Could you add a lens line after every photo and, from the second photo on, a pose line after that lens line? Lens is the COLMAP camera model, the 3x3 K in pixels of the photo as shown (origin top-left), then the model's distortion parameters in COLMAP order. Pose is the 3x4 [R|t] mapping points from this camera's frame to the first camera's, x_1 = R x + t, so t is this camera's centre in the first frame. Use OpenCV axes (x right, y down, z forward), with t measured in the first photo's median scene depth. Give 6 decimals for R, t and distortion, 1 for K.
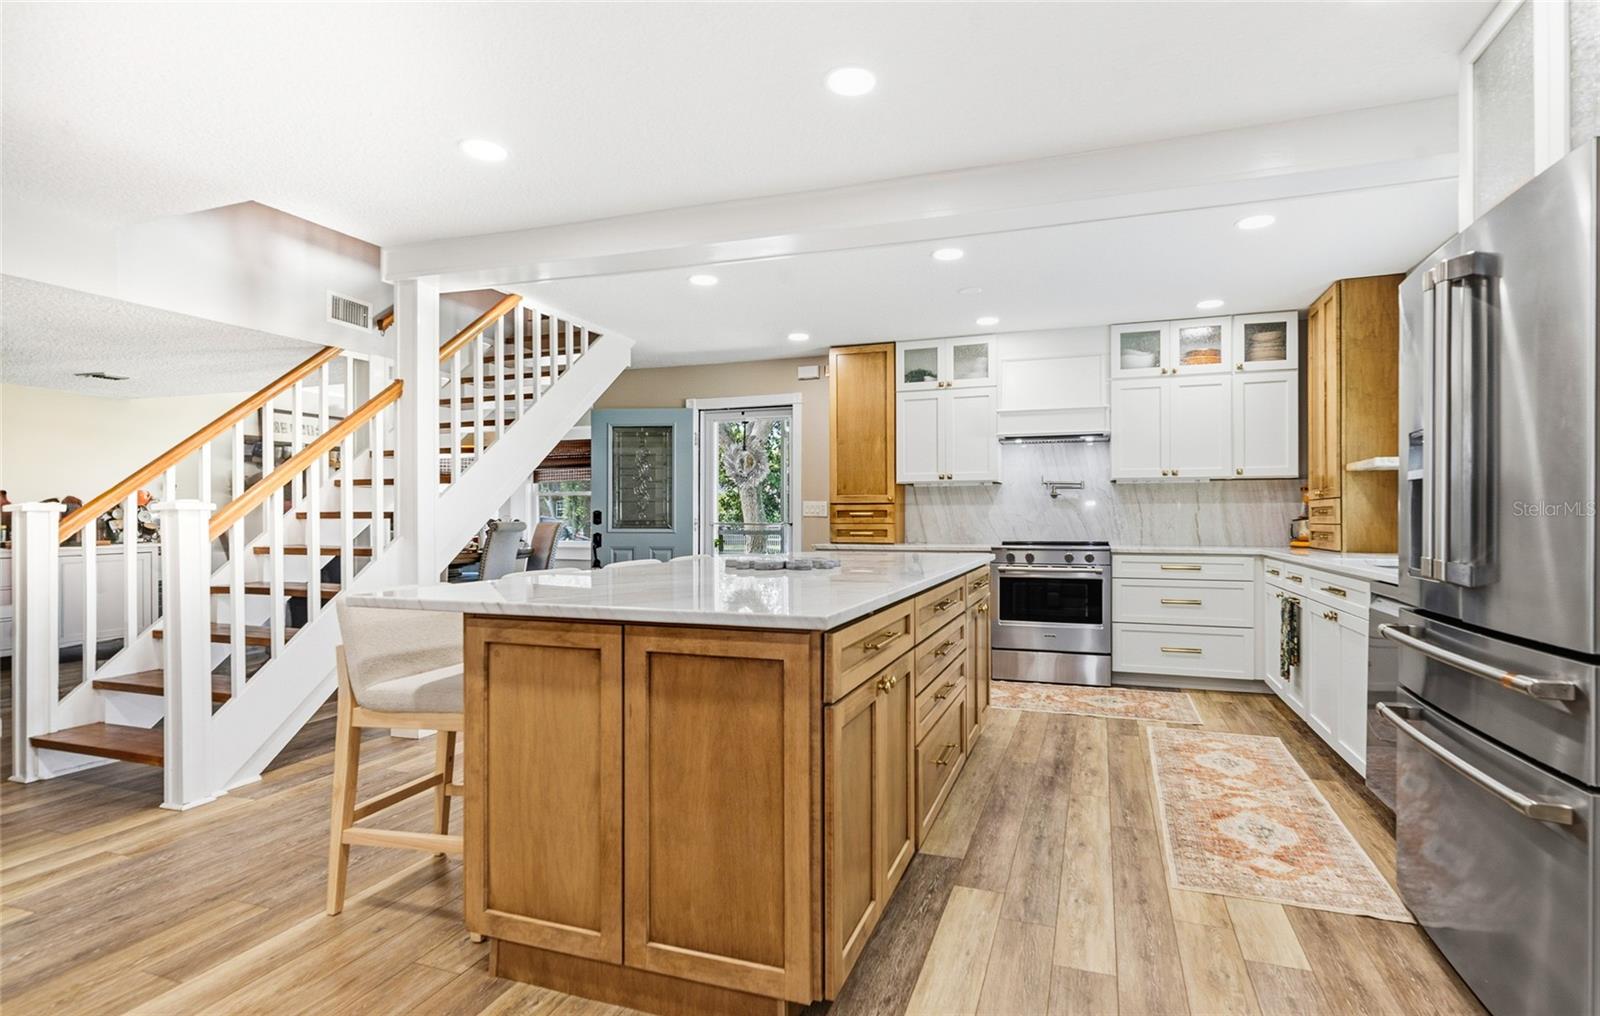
lens RADIAL K [[760.8, 0, 839.1], [0, 760.8, 515.3], [0, 0, 1]] dist [-0.000999, -0.000220]
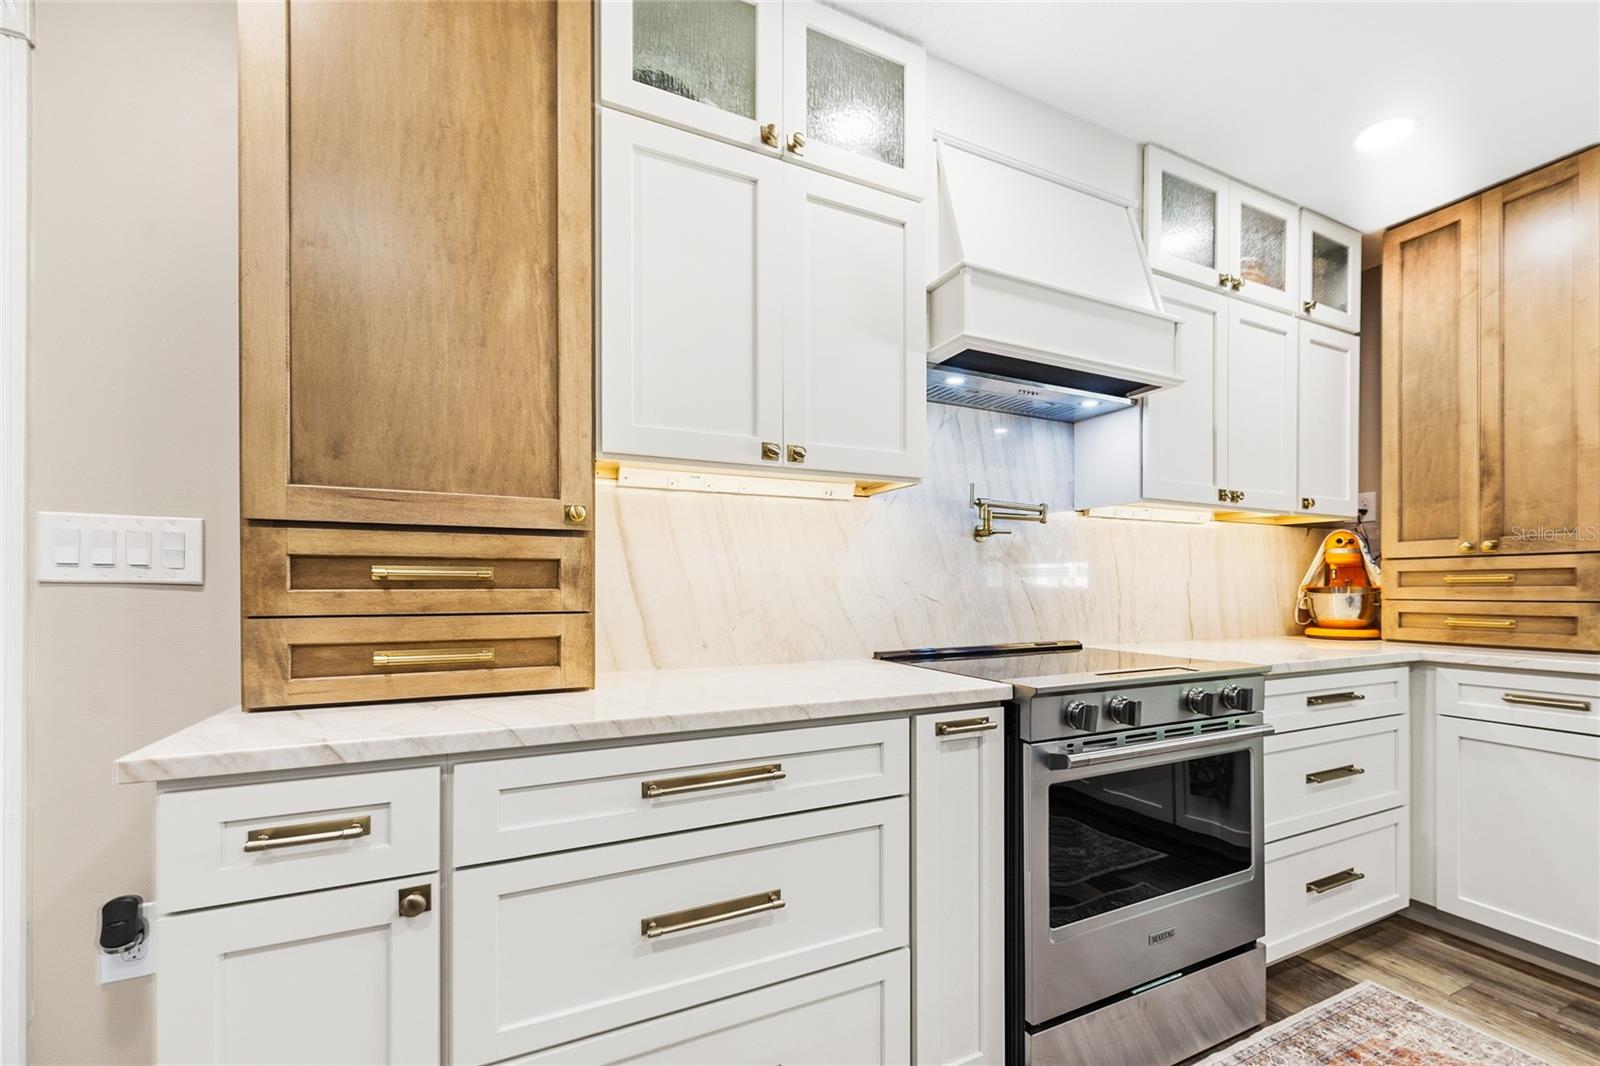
lens RADIAL K [[708.6, 0, 888.9], [0, 708.6, 586.4], [0, 0, 1]] dist [0.002665, 0.000512]
pose [[0.676308, 0.001971, 0.736616, -0.040871], [-0.002852, 0.999996, -0.000057, 0.002342], [-0.736613, -0.002063, 0.676311, 0.875346]]
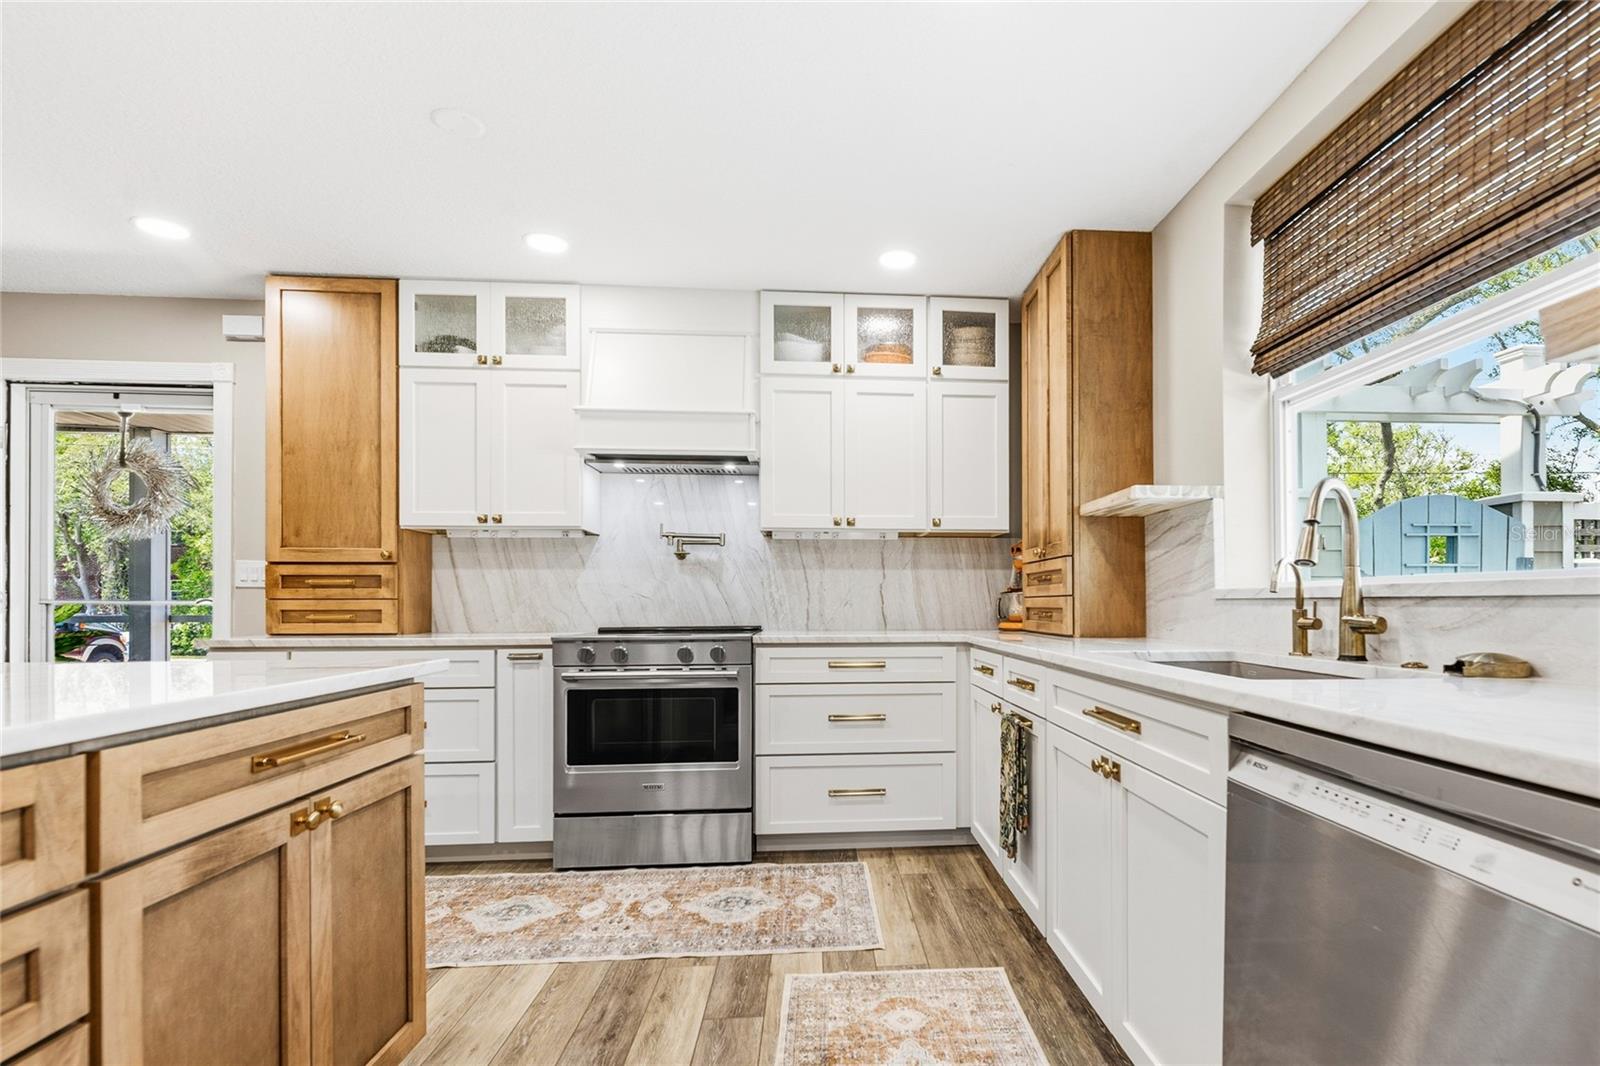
lens RADIAL K [[754.0, 0, 879.1], [0, 754.0, 599.5], [0, 0, 1]] dist [-0.001382, -0.000115]
pose [[0.913740, 0.001066, 0.406298, 0.199075], [-0.000366, 0.999998, -0.001801, 0.014006], [-0.406299, 0.001497, 0.913739, 0.392559]]
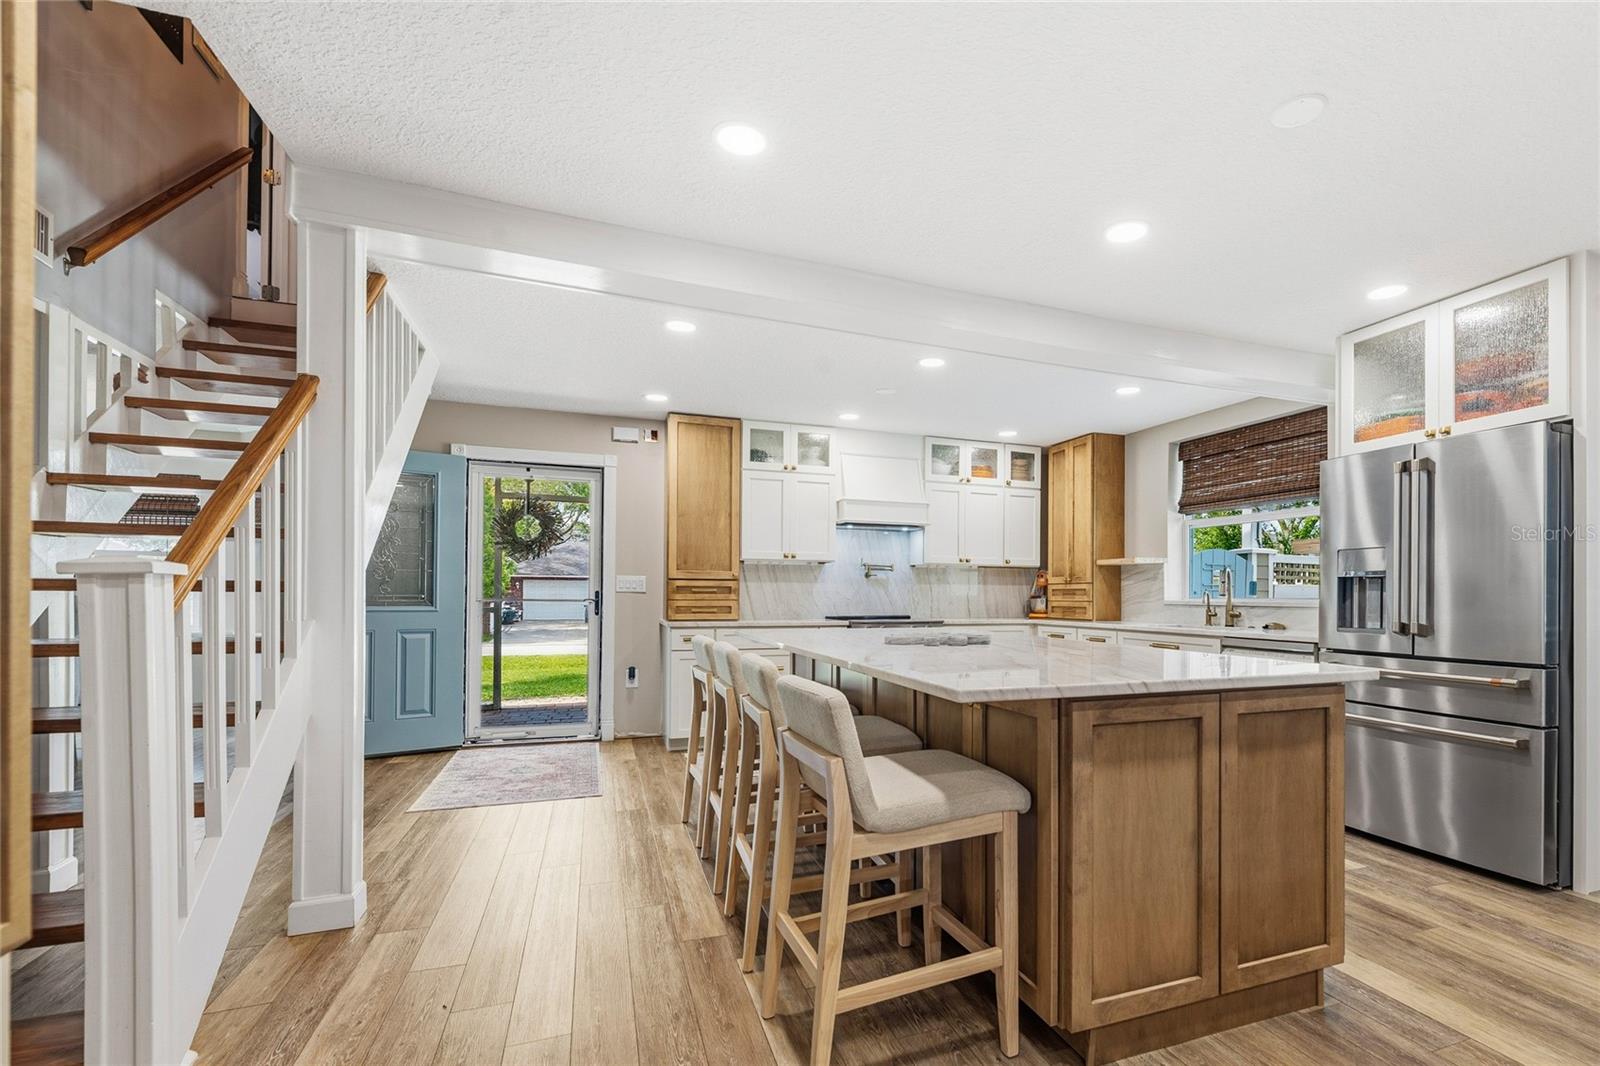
lens RADIAL K [[728.4, 0, 881.2], [0, 728.4, 588.8], [0, 0, 1]] dist [-0.002073, -0.000267]
pose [[0.764894, 0.011535, 0.644053, -0.459552], [-0.009501, 0.999933, -0.006625, 0.000626], [-0.644086, -0.001052, 0.764952, 0.167842]]
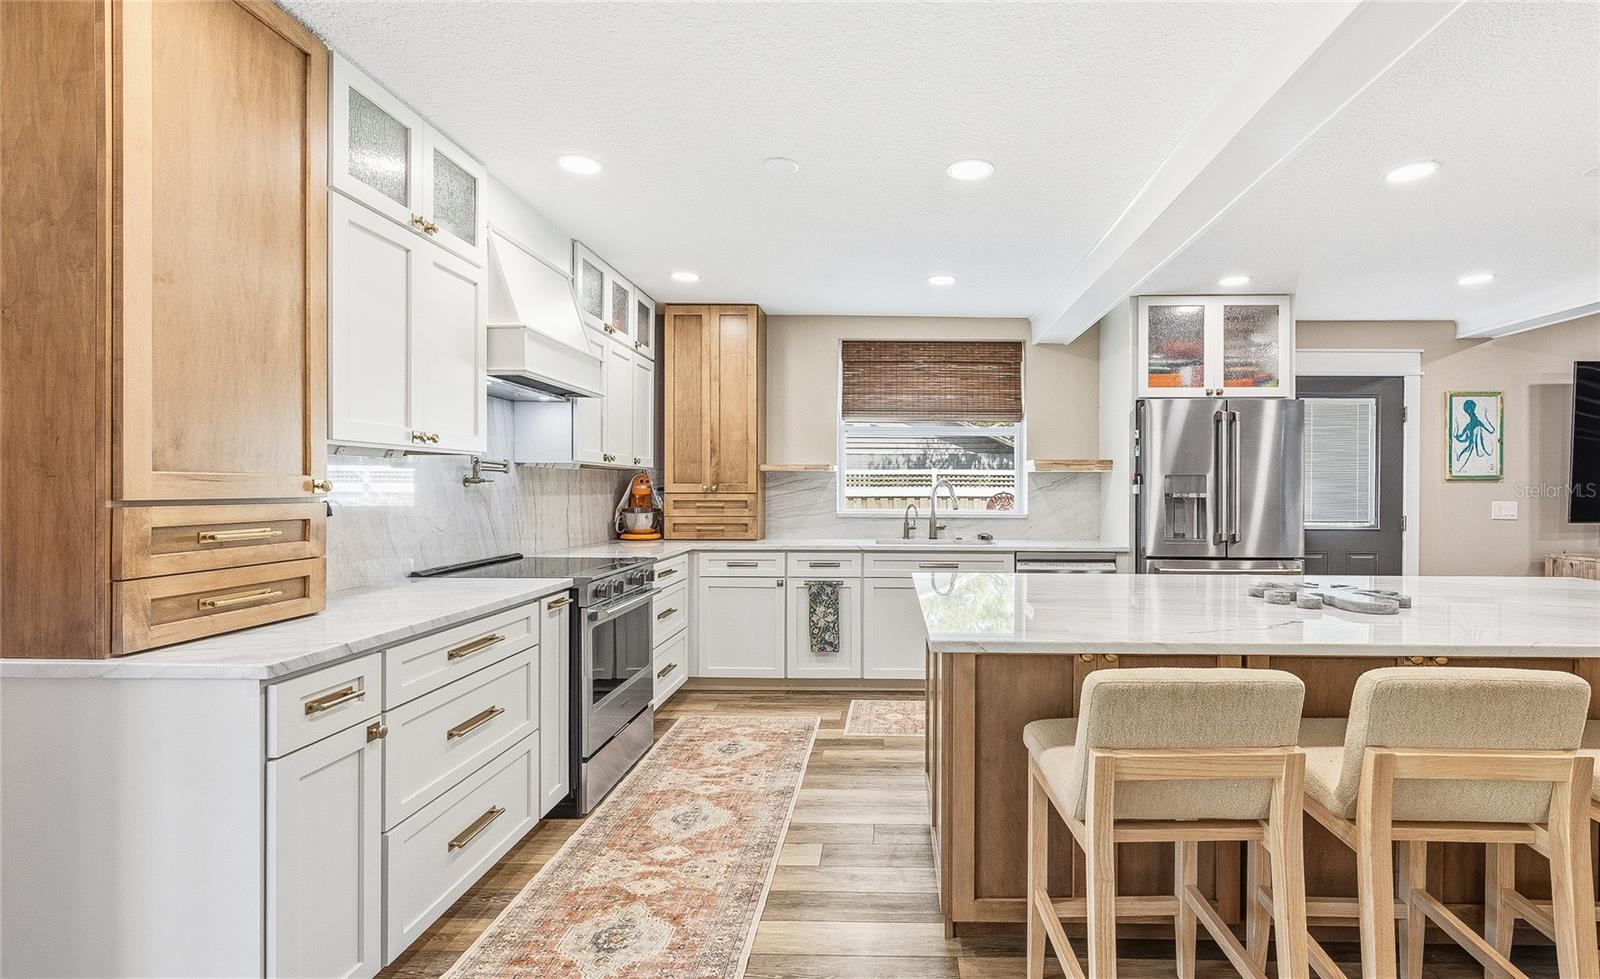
lens RADIAL K [[720.6, 0, 882.3], [0, 720.6, 492.1], [0, 0, 1]] dist [-0.000328, -0.000041]
pose [[-0.309431, -0.005228, 0.950907, -0.374731], [-0.007683, 0.999966, 0.002997, -0.025094], [-0.950891, -0.006378, -0.309461, 0.982122]]
